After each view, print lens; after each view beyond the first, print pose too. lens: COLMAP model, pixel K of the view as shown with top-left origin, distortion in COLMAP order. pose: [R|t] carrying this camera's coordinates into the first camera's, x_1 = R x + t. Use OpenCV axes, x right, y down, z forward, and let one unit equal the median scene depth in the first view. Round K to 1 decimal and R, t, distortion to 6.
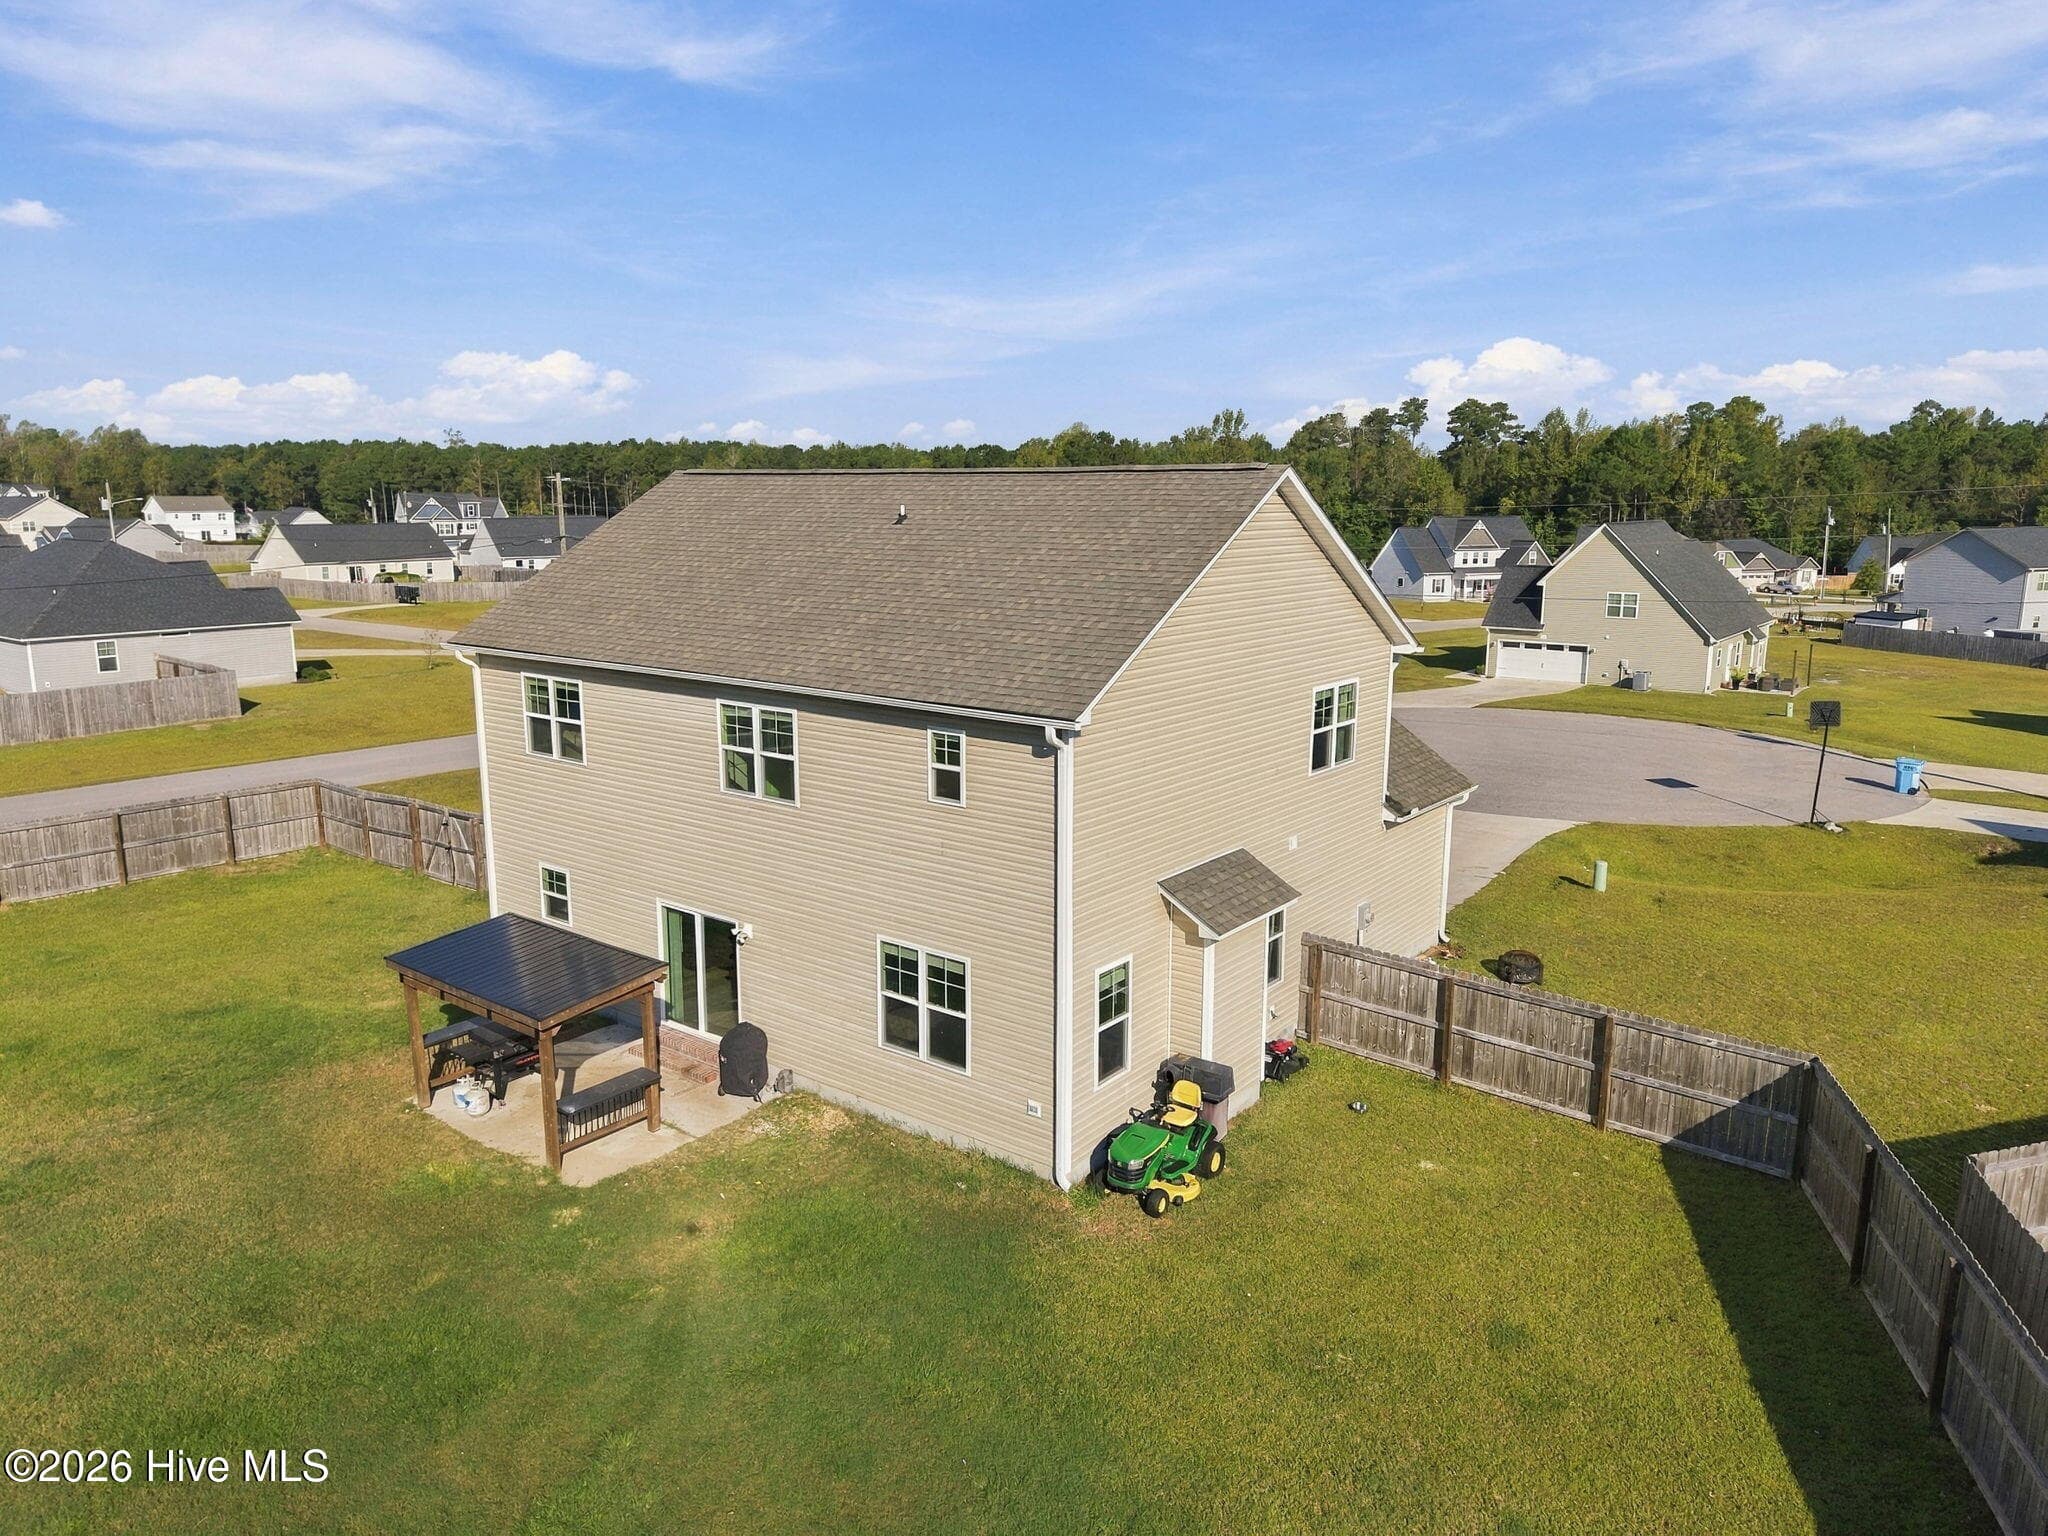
lens RADIAL K [[1376.4, 0, 1024.0], [0, 1376.4, 768.0], [0, 0, 1]] dist [0.002016, -0.004430]
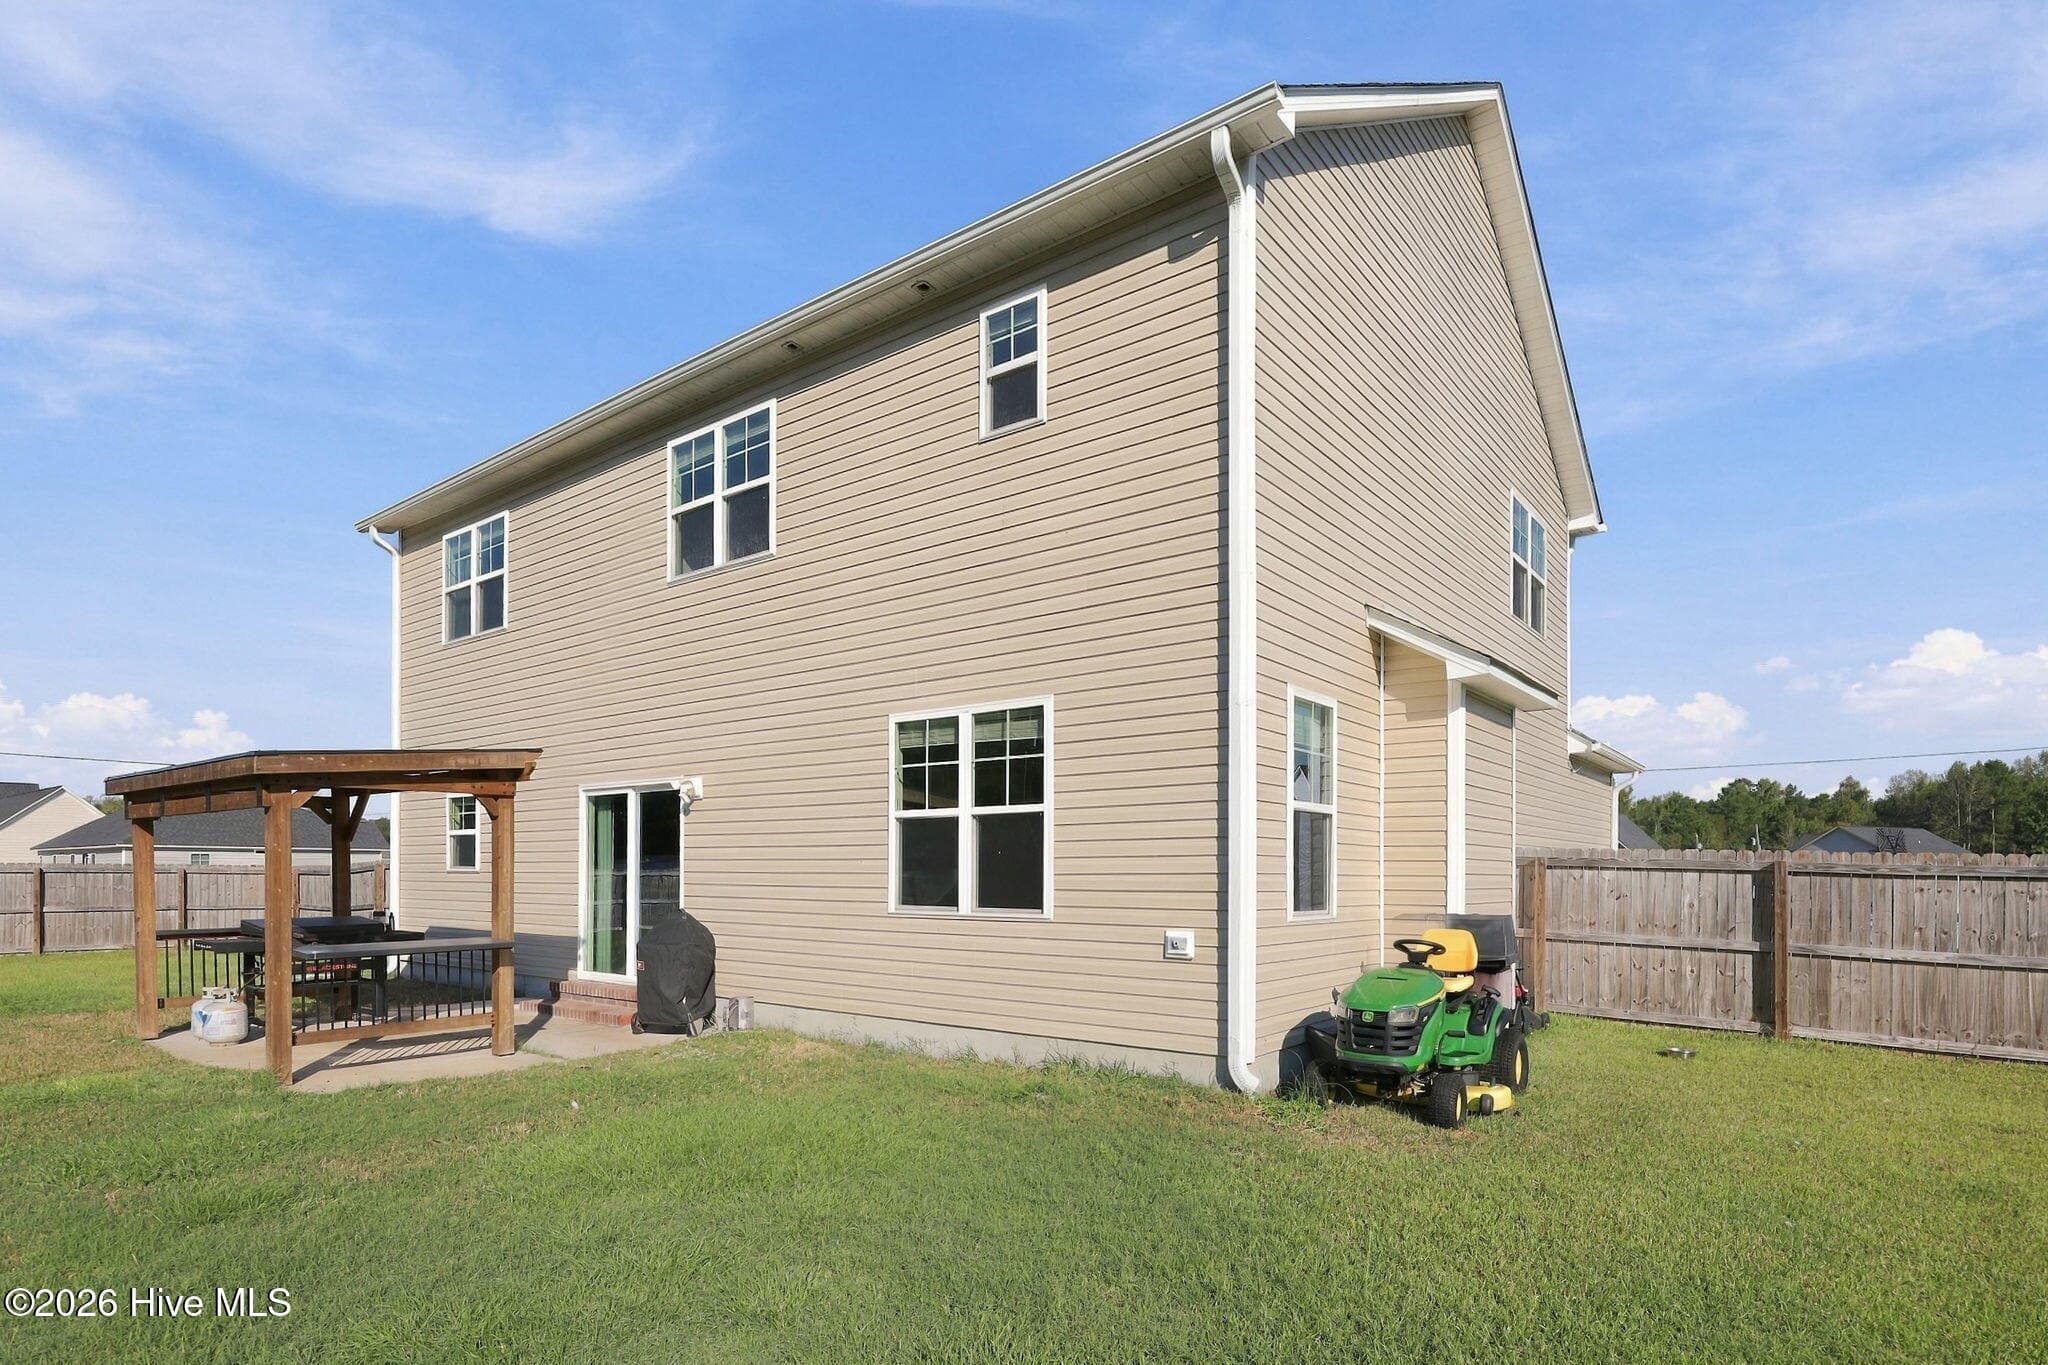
lens RADIAL K [[1087.2, 0, 1017.2], [0, 1087.2, 875.7], [0, 0, 1]] dist [-0.000017, 0.000984]
pose [[0.999920, -0.002363, -0.012399, -0.046005], [-0.000026, 0.981934, -0.189224, 0.281894], [0.012622, 0.189209, 0.981856, 0.550769]]
